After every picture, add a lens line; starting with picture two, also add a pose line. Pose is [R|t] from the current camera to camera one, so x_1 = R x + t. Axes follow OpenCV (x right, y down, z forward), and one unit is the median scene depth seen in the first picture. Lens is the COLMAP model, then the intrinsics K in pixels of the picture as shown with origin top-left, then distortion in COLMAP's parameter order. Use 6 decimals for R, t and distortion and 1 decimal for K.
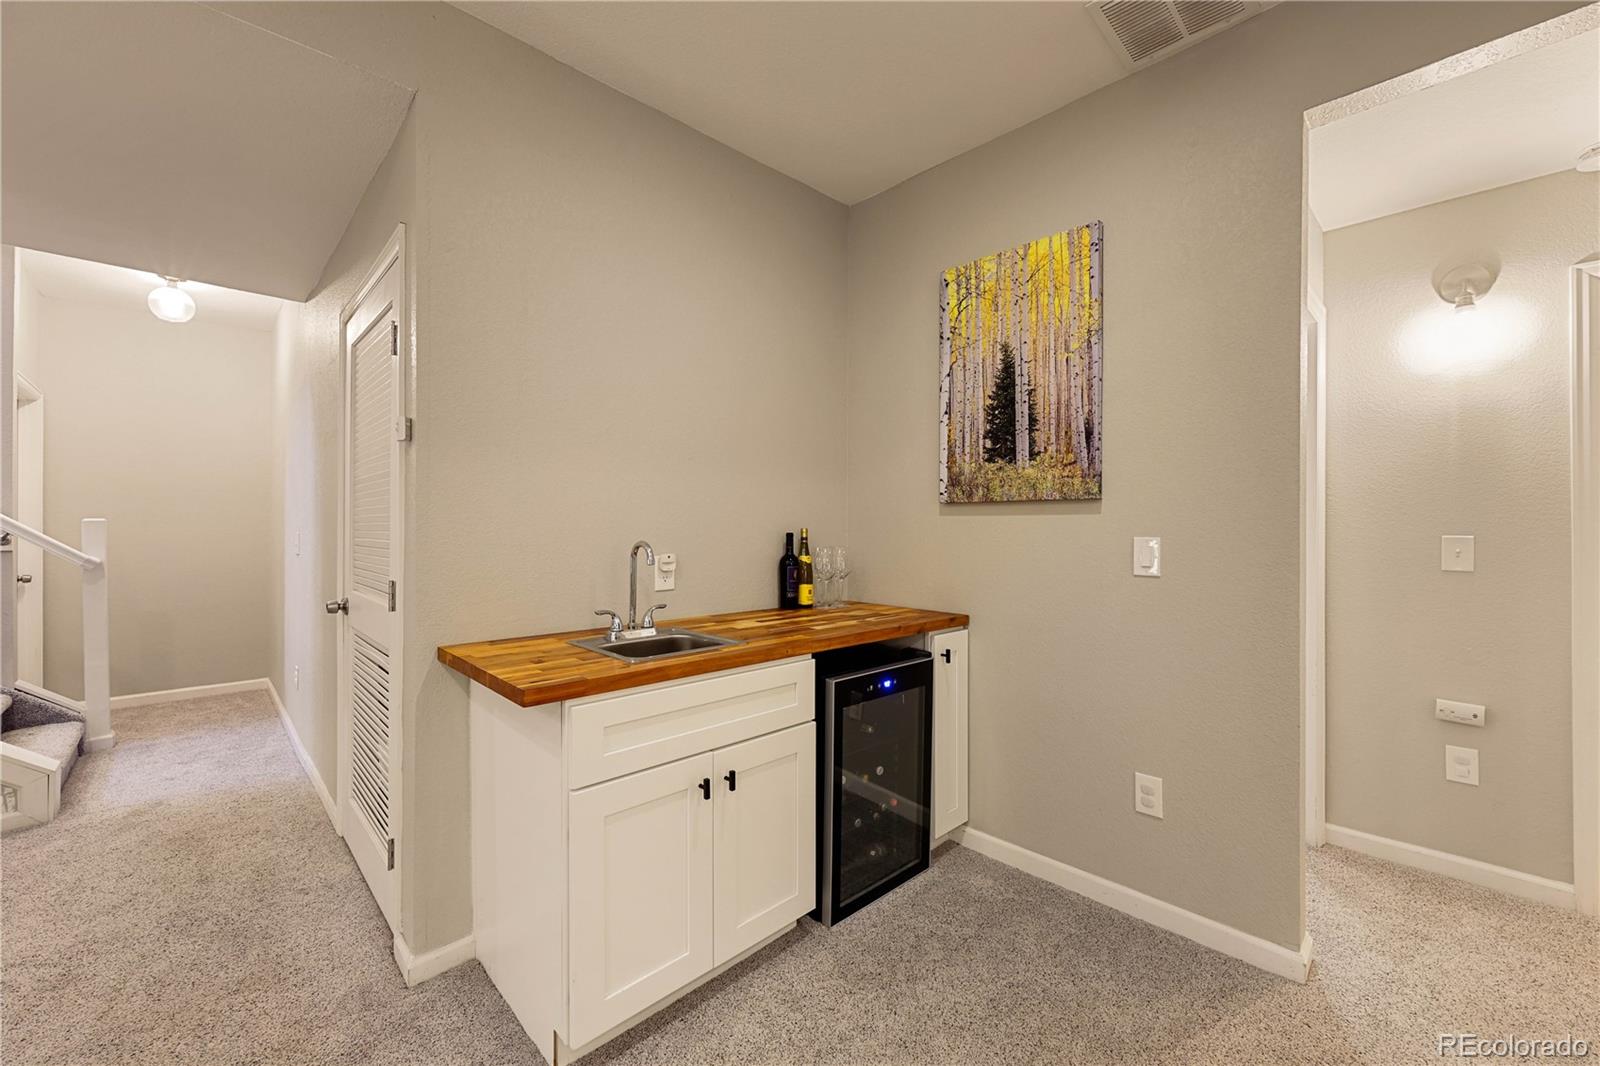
lens RADIAL K [[641.4, 0, 800.4], [0, 641.4, 526.2], [0, 0, 1]] dist [0.000114, 0.000076]
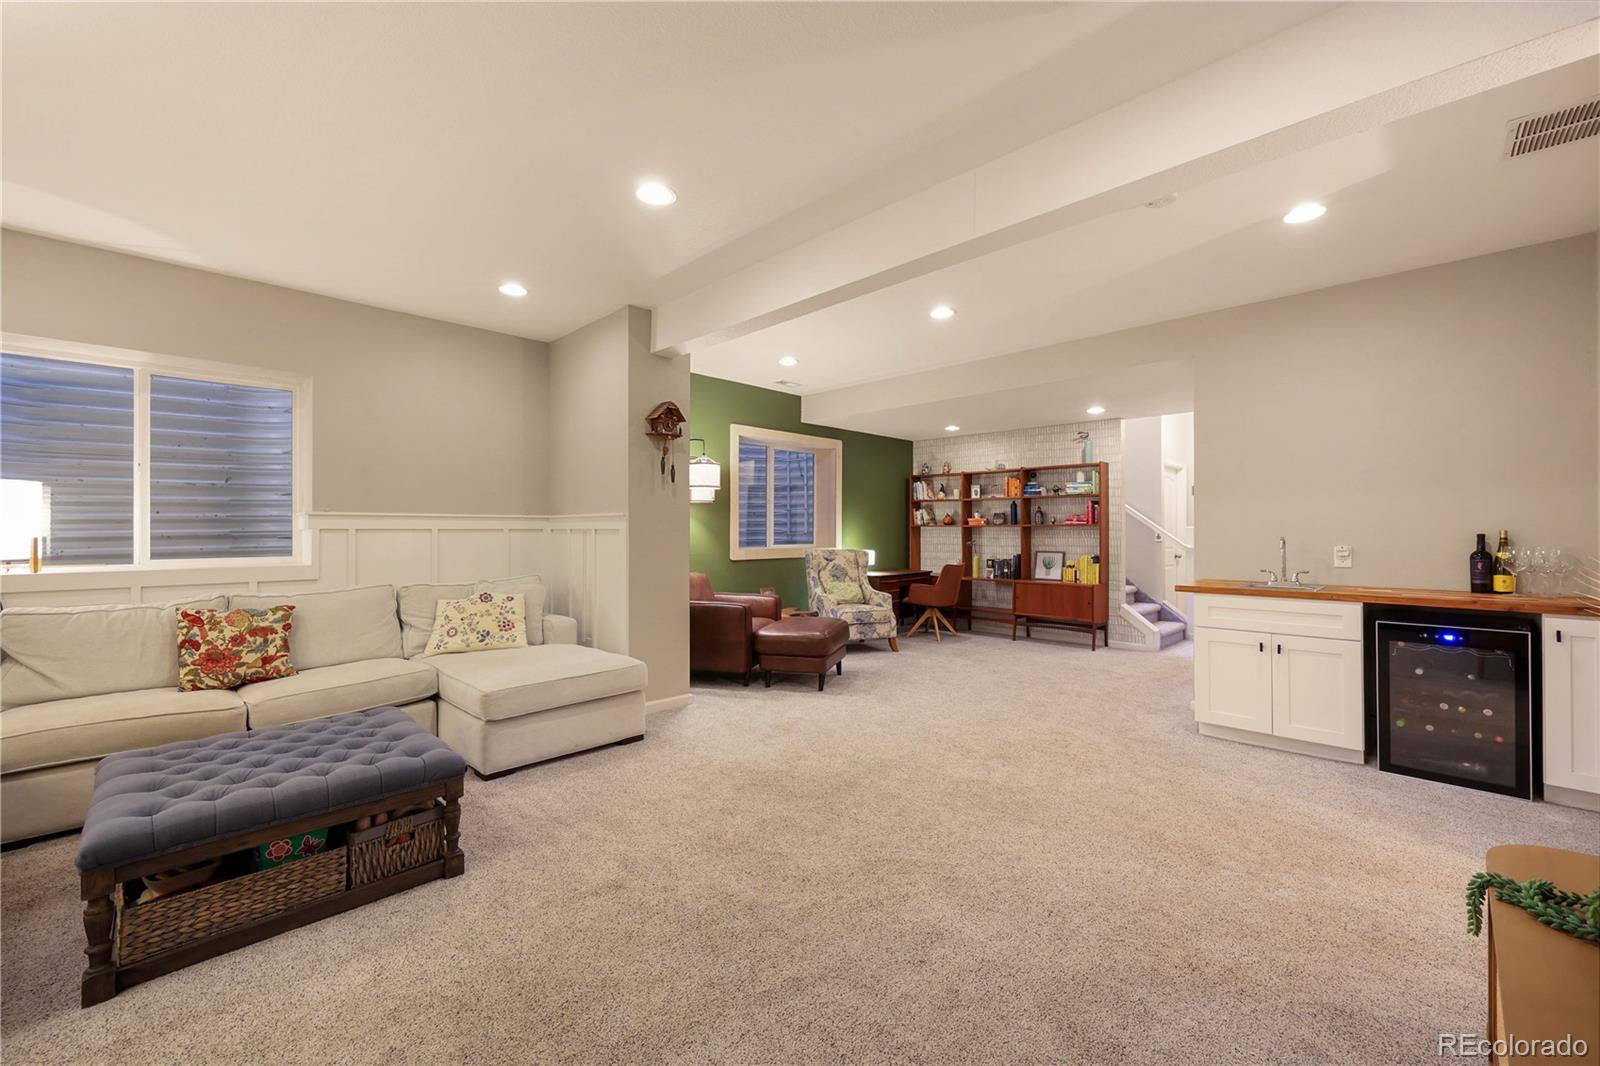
lens RADIAL K [[641.4, 0, 800.2], [0, 641.4, 526.7], [0, 0, 1]] dist [0.000114, 0.000076]
pose [[0.021923, -0.009737, -0.999712, 1.233697], [0.003553, 0.999947, -0.009661, 0.003987], [0.999753, -0.003340, 0.021956, -0.388888]]
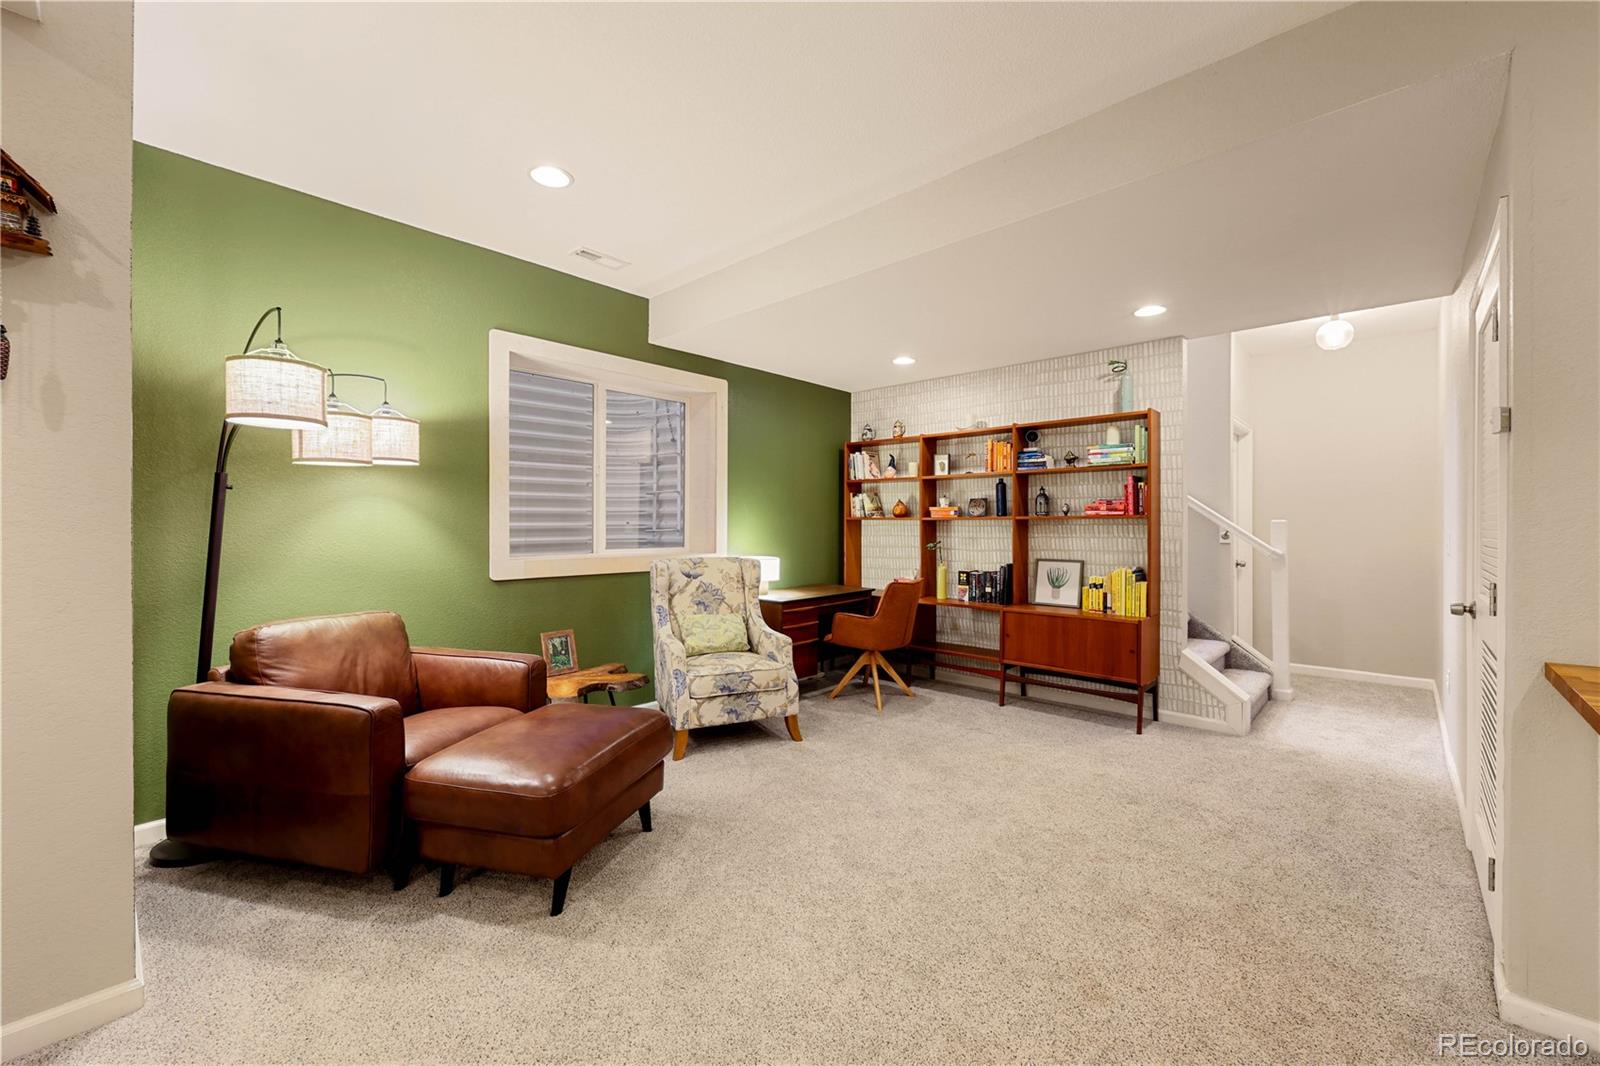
lens RADIAL K [[641.4, 0, 798.4], [0, 641.4, 528.8], [0, 0, 1]] dist [0.000114, 0.000076]
pose [[0.054602, 0.001577, -0.998507, 0.180799], [0.003600, 0.999992, 0.001776, 0.000310], [0.998502, -0.003692, 0.054596, -0.046794]]
